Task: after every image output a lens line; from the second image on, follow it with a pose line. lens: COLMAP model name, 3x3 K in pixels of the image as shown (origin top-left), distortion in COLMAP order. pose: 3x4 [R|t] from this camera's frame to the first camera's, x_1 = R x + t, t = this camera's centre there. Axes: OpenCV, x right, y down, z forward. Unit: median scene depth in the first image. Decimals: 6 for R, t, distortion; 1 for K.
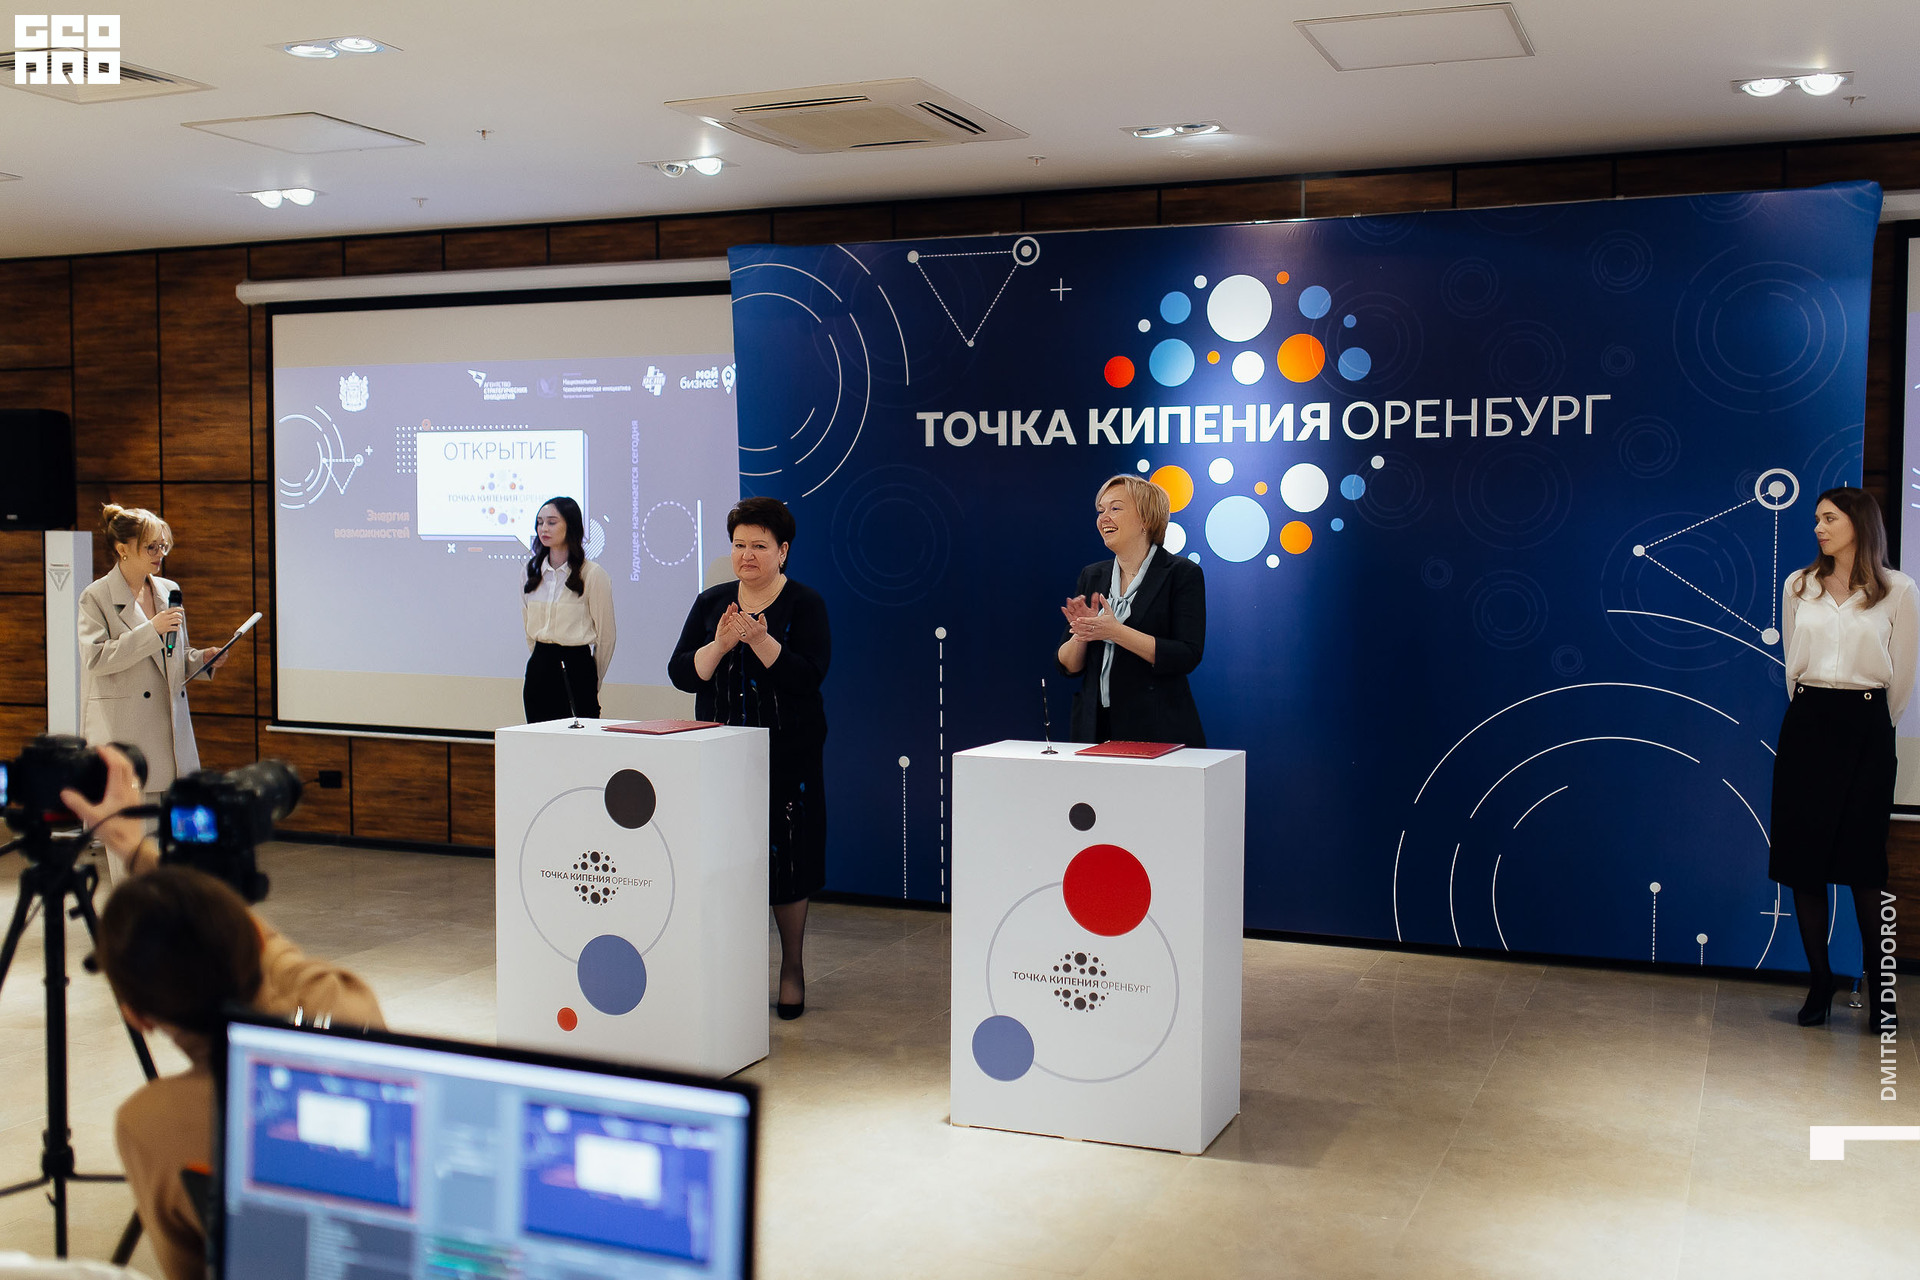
lens RADIAL K [[1936.3, 0, 1021.5], [0, 1936.3, 629.8], [0, 0, 1]] dist [-0.000961, 0.000000]
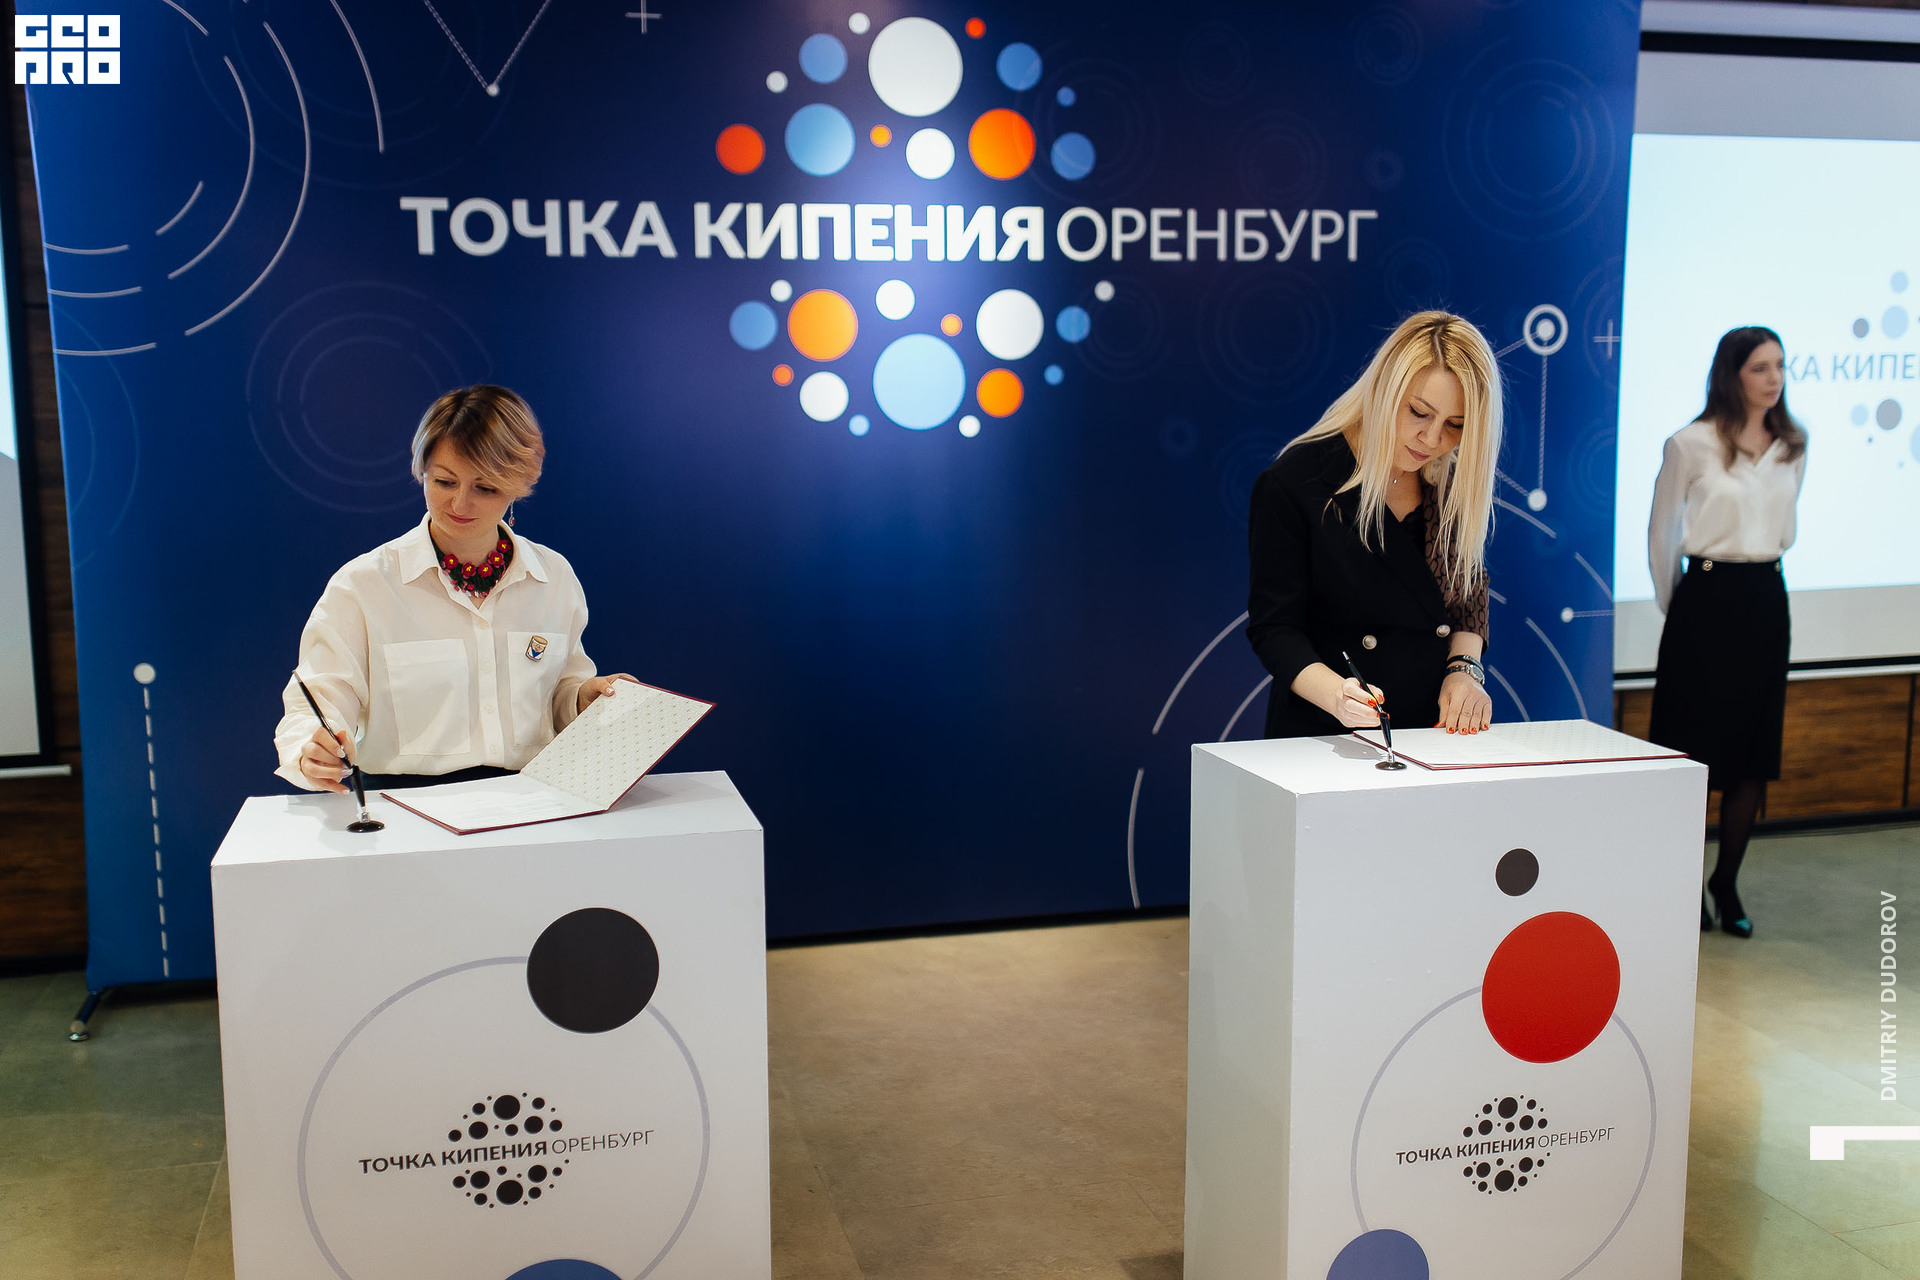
lens RADIAL K [[1820.0, 0, 959.6], [0, 1820.0, 630.1], [0, 0, 1]] dist [0.000625, 0.000000]
pose [[0.803029, -0.088169, 0.589382, -0.285139], [0.040913, 0.994818, 0.093078, -0.023021], [-0.594534, -0.050631, 0.802475, 0.449669]]
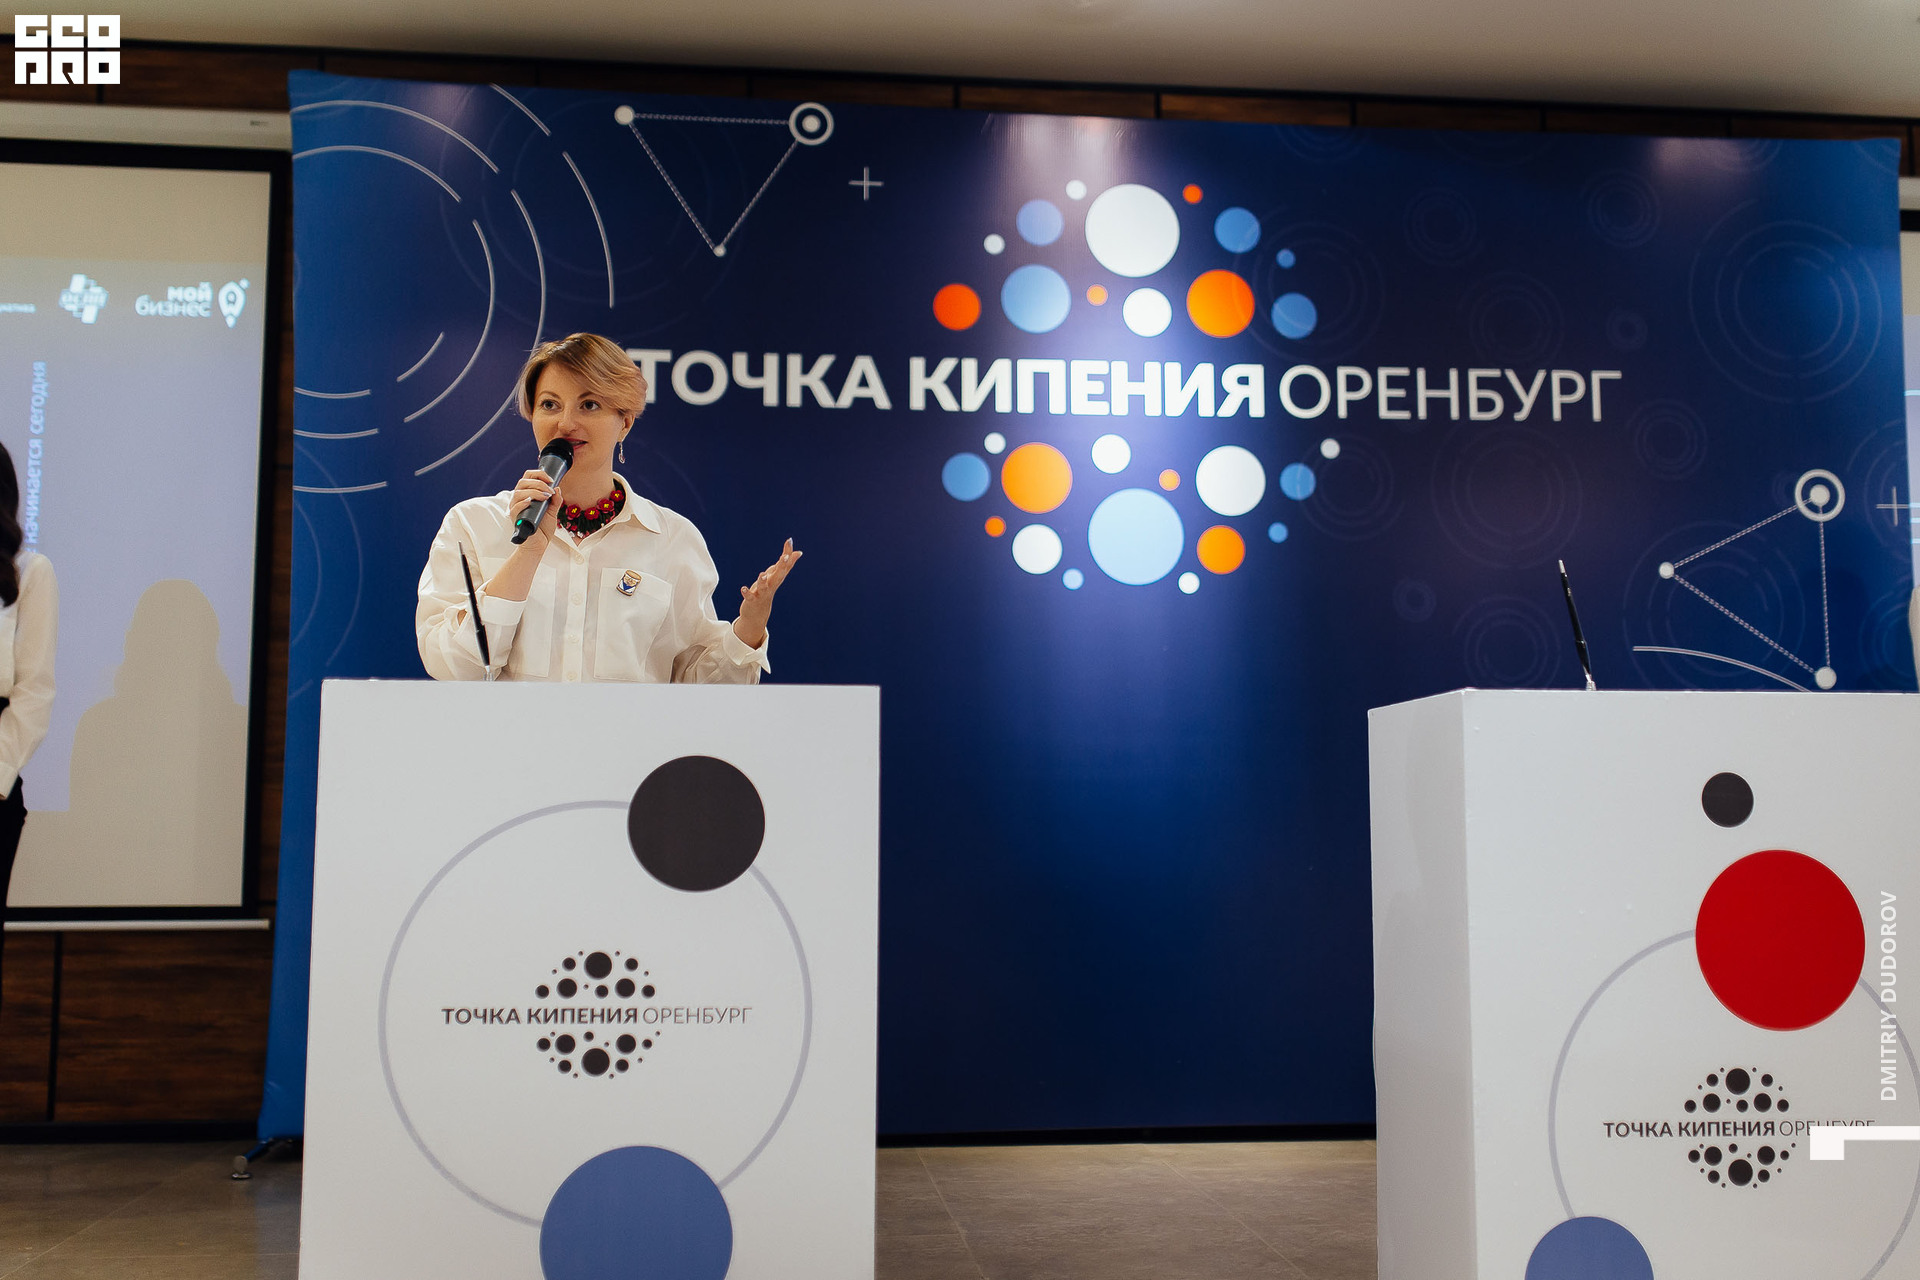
lens RADIAL K [[1932.7, 0, 991.2], [0, 1932.7, 629.1], [0, 0, 1]] dist [0.000711, 0.000000]
pose [[0.878952, 0.044511, 0.474828, -0.264988], [0.030284, 0.988416, -0.148714, 0.083091], [-0.475947, 0.145092, 0.867423, 0.432011]]
